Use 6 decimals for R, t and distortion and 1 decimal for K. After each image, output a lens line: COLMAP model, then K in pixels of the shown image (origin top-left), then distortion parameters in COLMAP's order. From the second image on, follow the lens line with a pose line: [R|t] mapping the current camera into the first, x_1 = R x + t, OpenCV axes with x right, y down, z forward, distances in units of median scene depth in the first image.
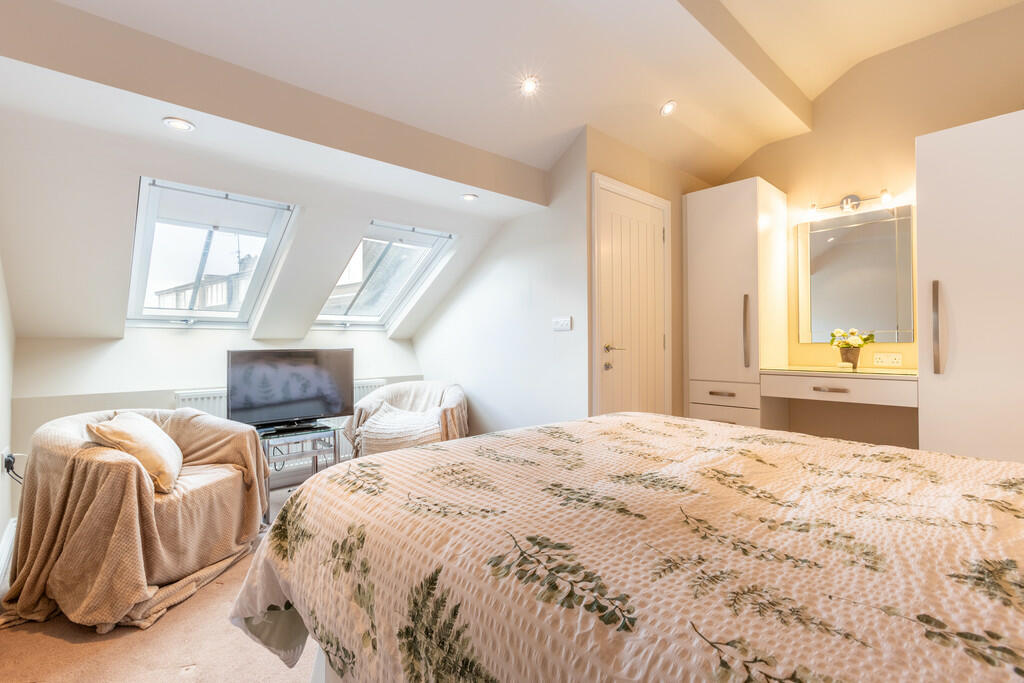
lens RADIAL K [[467.5, 0, 512.0], [0, 467.5, 341.5], [0, 0, 1]] dist [-0.000057, 0.000119]
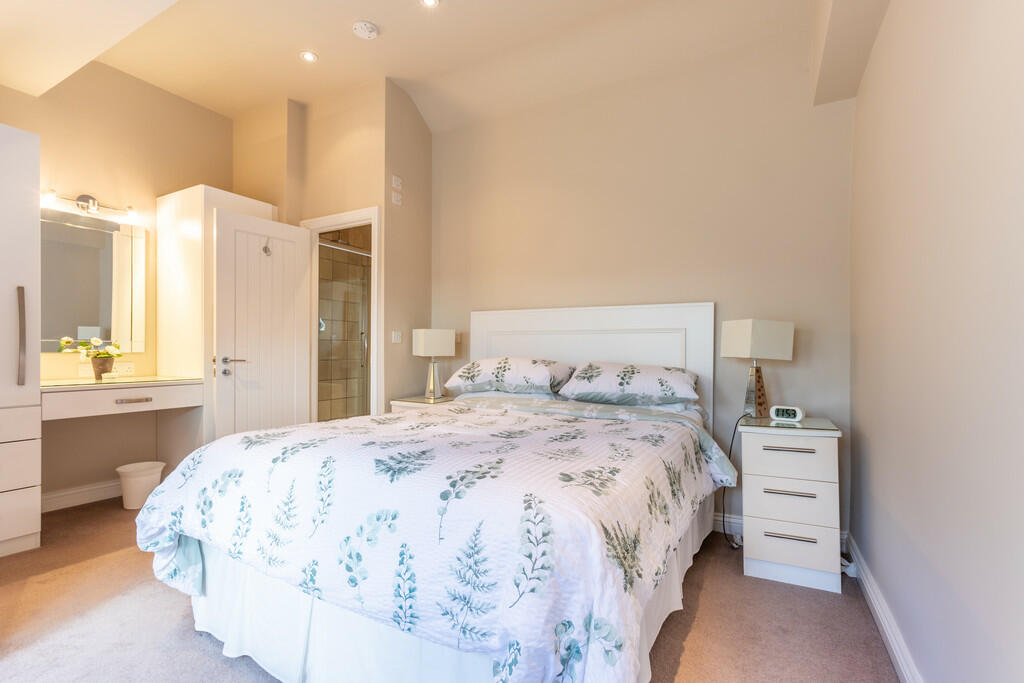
lens RADIAL K [[478.8, 0, 474.3], [0, 478.8, 356.6], [0, 0, 1]] dist [0.000146, 0.000058]
pose [[-0.309340, -0.002788, 0.950948, -0.476398], [-0.003390, 0.999993, 0.001830, 0.007447], [-0.950946, -0.002657, -0.309347, 0.624636]]
